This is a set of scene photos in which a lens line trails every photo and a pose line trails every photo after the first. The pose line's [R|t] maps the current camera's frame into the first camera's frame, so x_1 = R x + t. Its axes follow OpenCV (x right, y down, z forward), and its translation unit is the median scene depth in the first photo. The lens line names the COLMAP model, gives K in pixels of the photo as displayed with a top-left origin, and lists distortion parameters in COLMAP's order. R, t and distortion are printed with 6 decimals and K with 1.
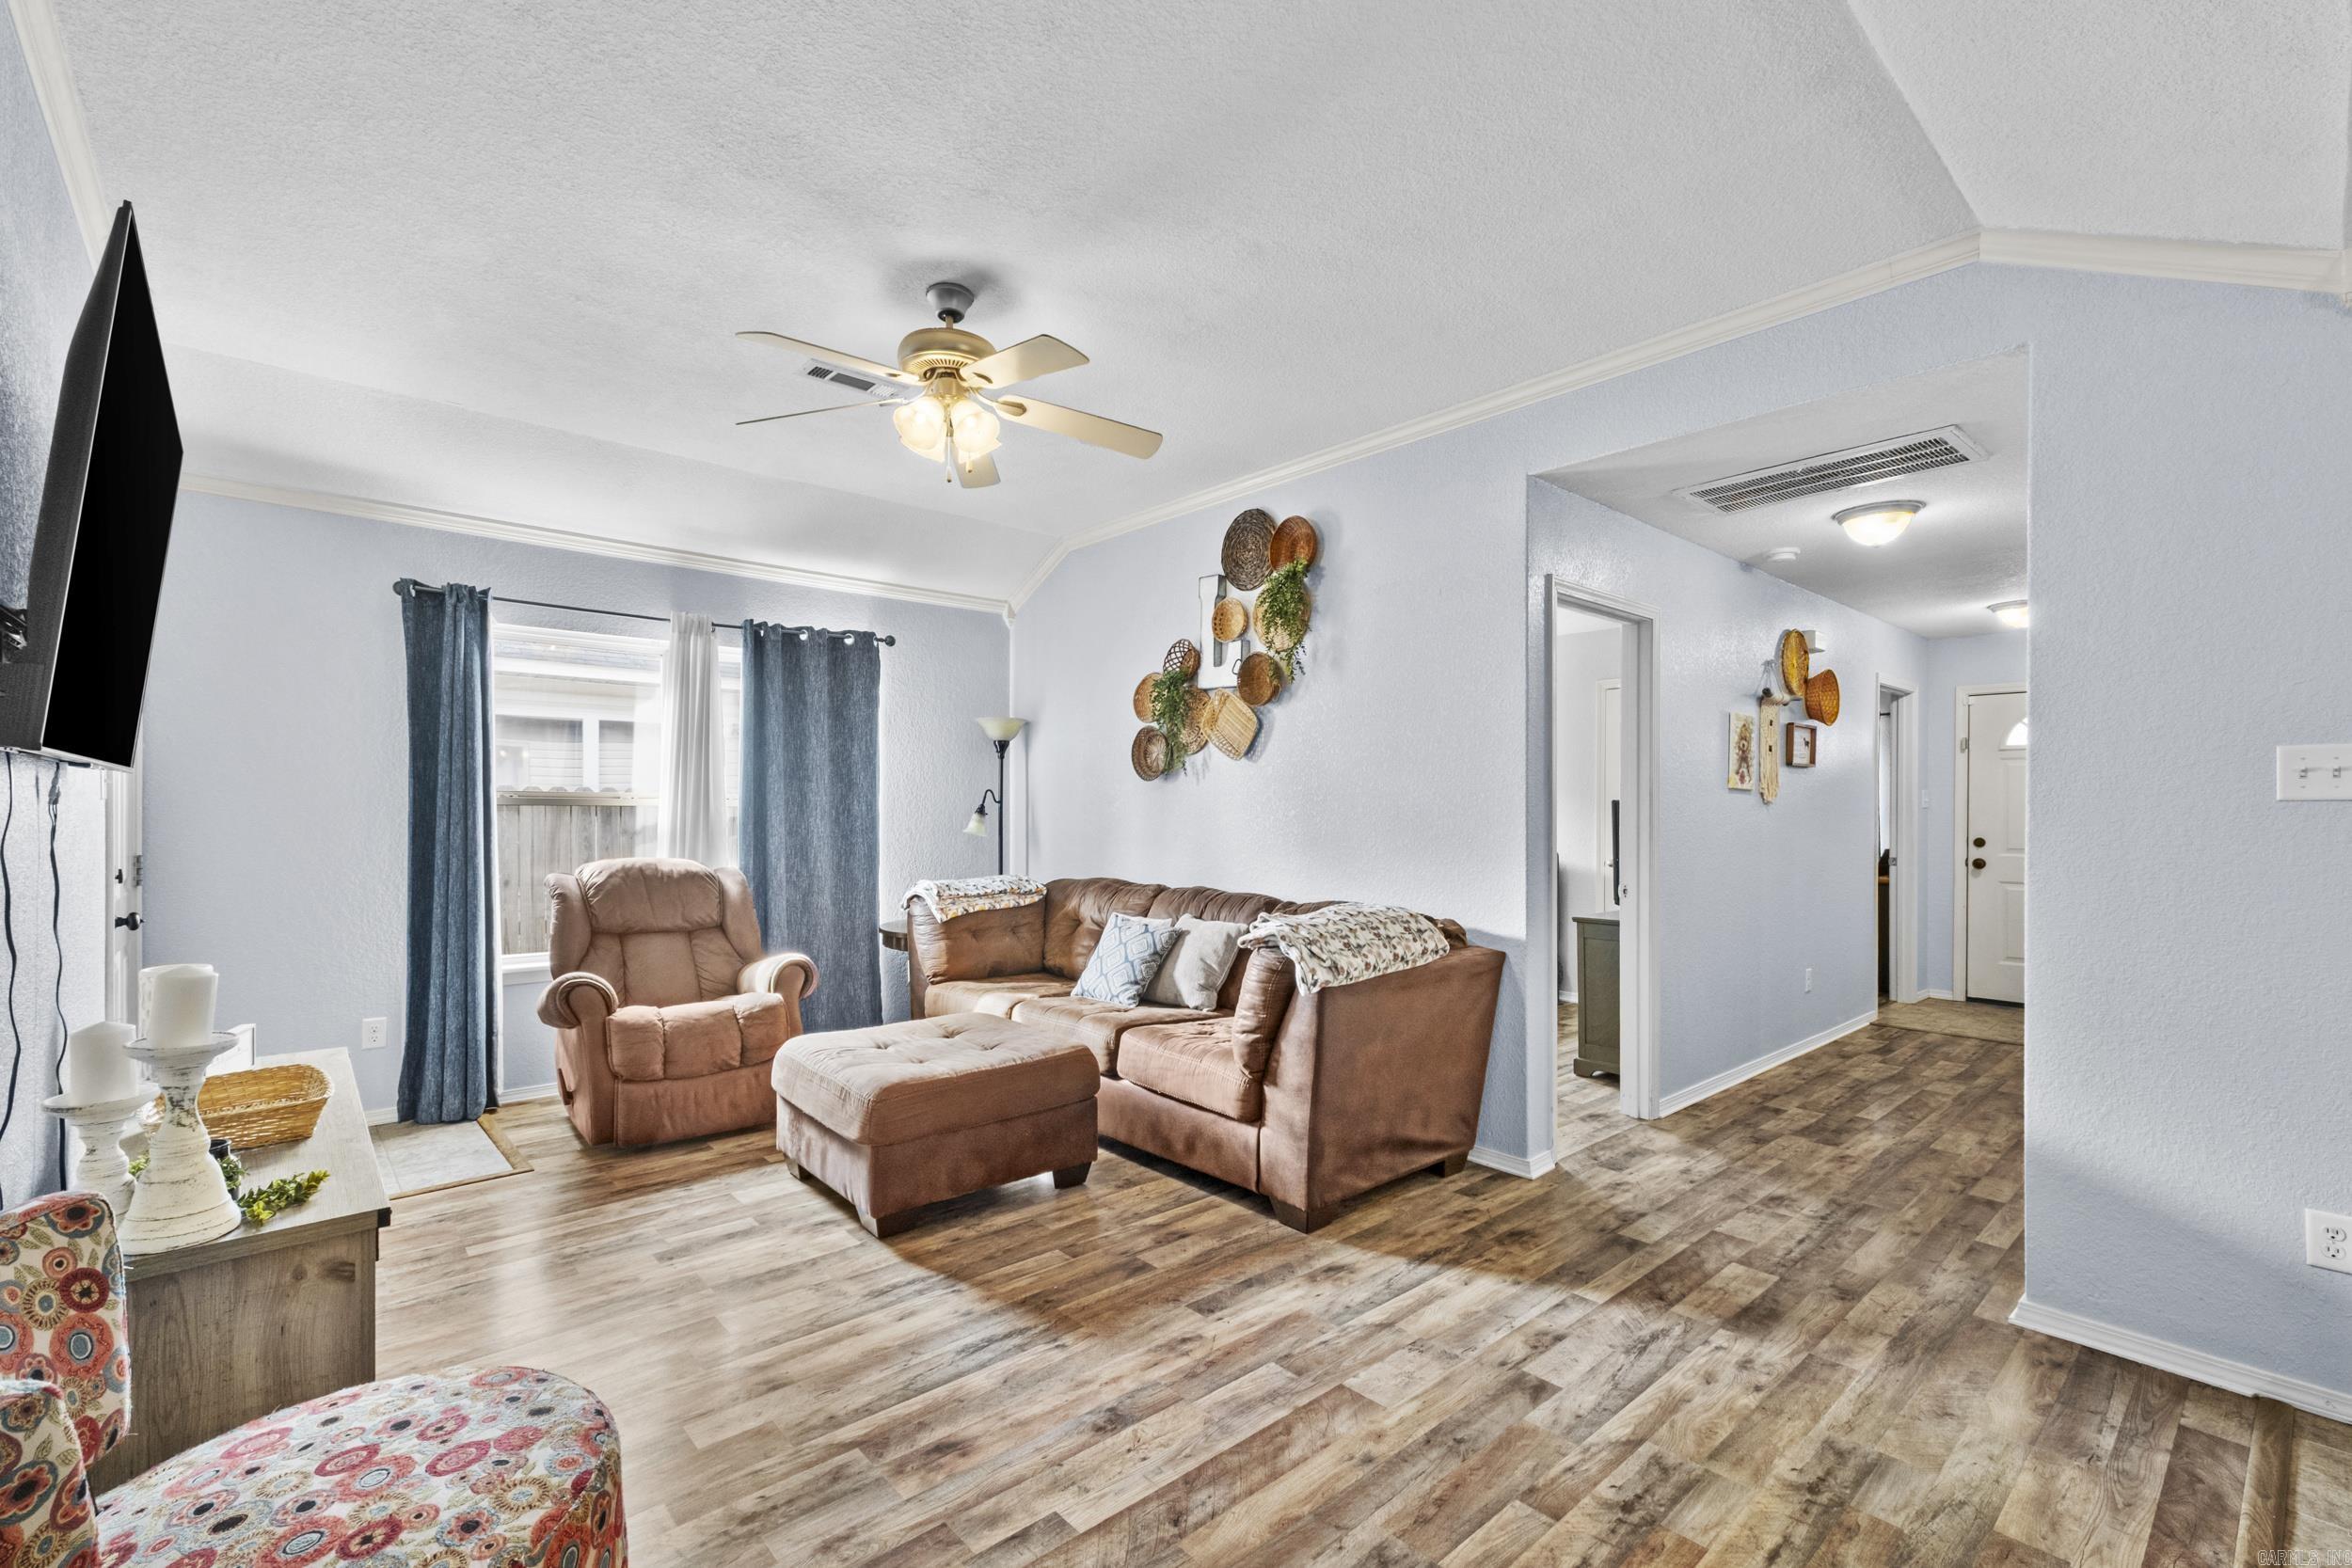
lens RADIAL K [[1020.2, 0, 1173.8], [0, 1020.2, 802.9], [0, 0, 1]] dist [-0.002935, -0.000321]
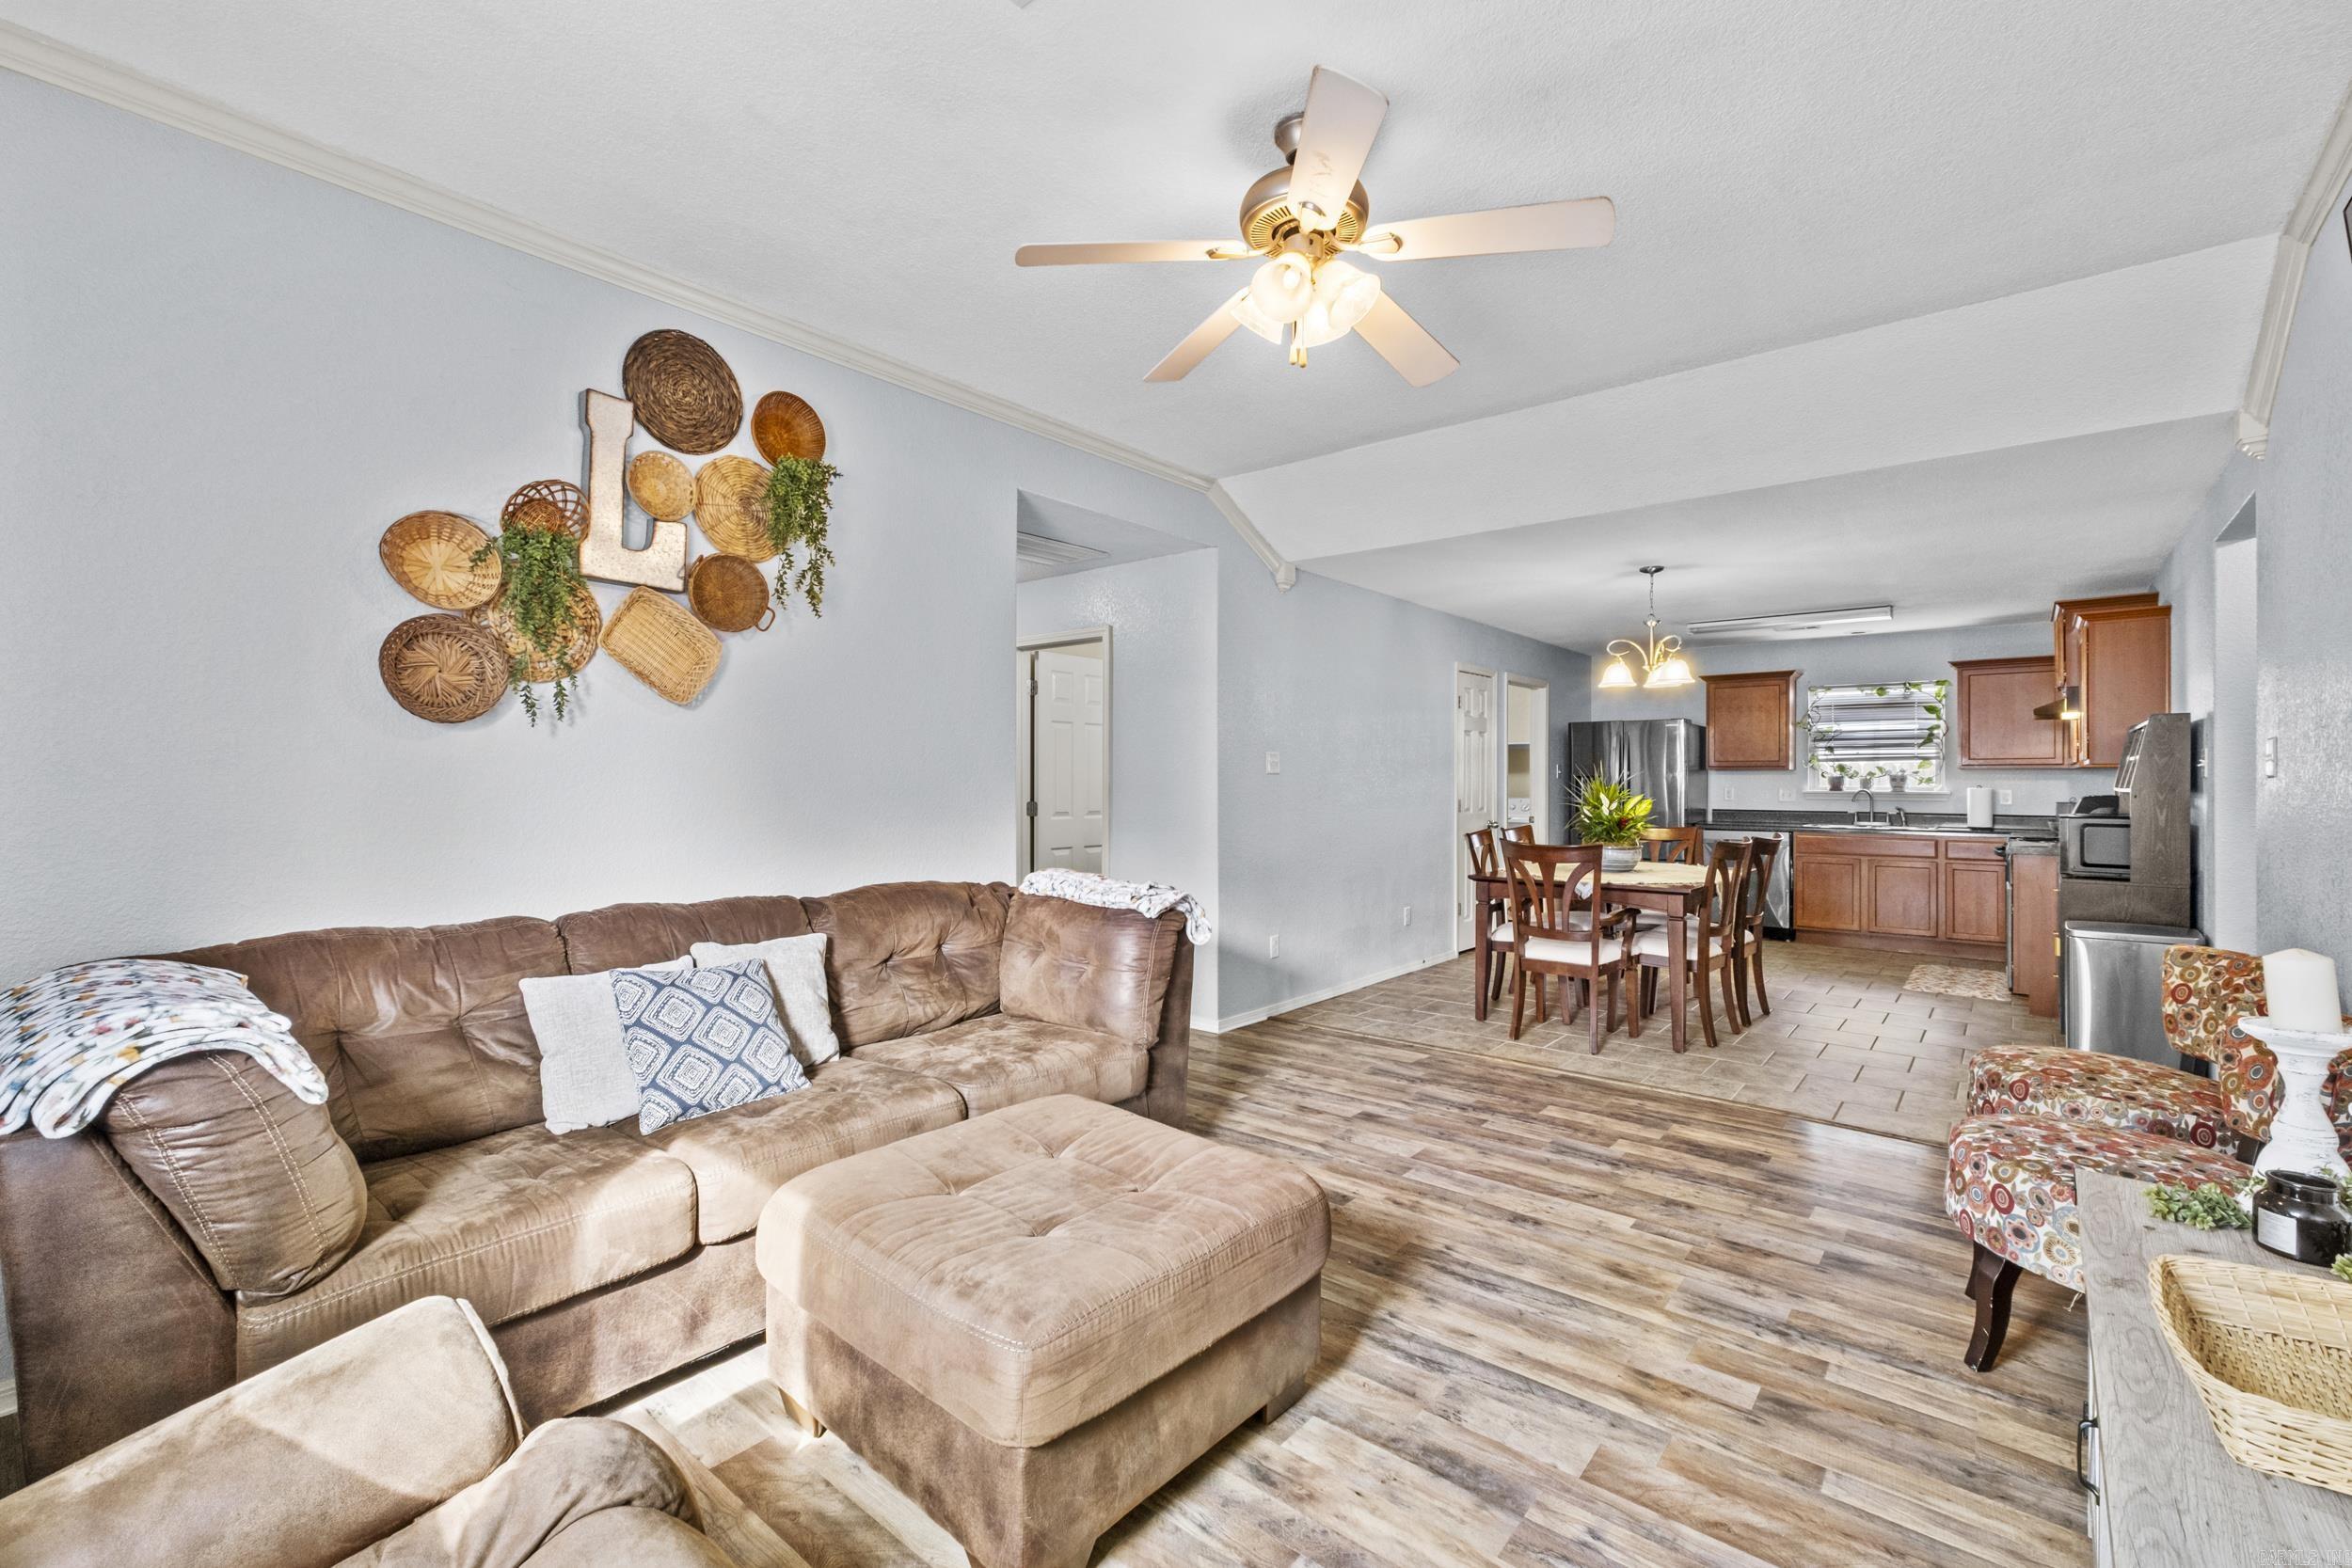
lens RADIAL K [[1020.2, 0, 1173.2], [0, 1020.2, 767.8], [0, 0, 1]] dist [-0.002935, -0.000321]
pose [[-0.146842, 0.003560, 0.989154, -1.235754], [-0.002782, 0.999988, -0.004012, 0.007284], [-0.989156, -0.003341, -0.146830, 1.532613]]
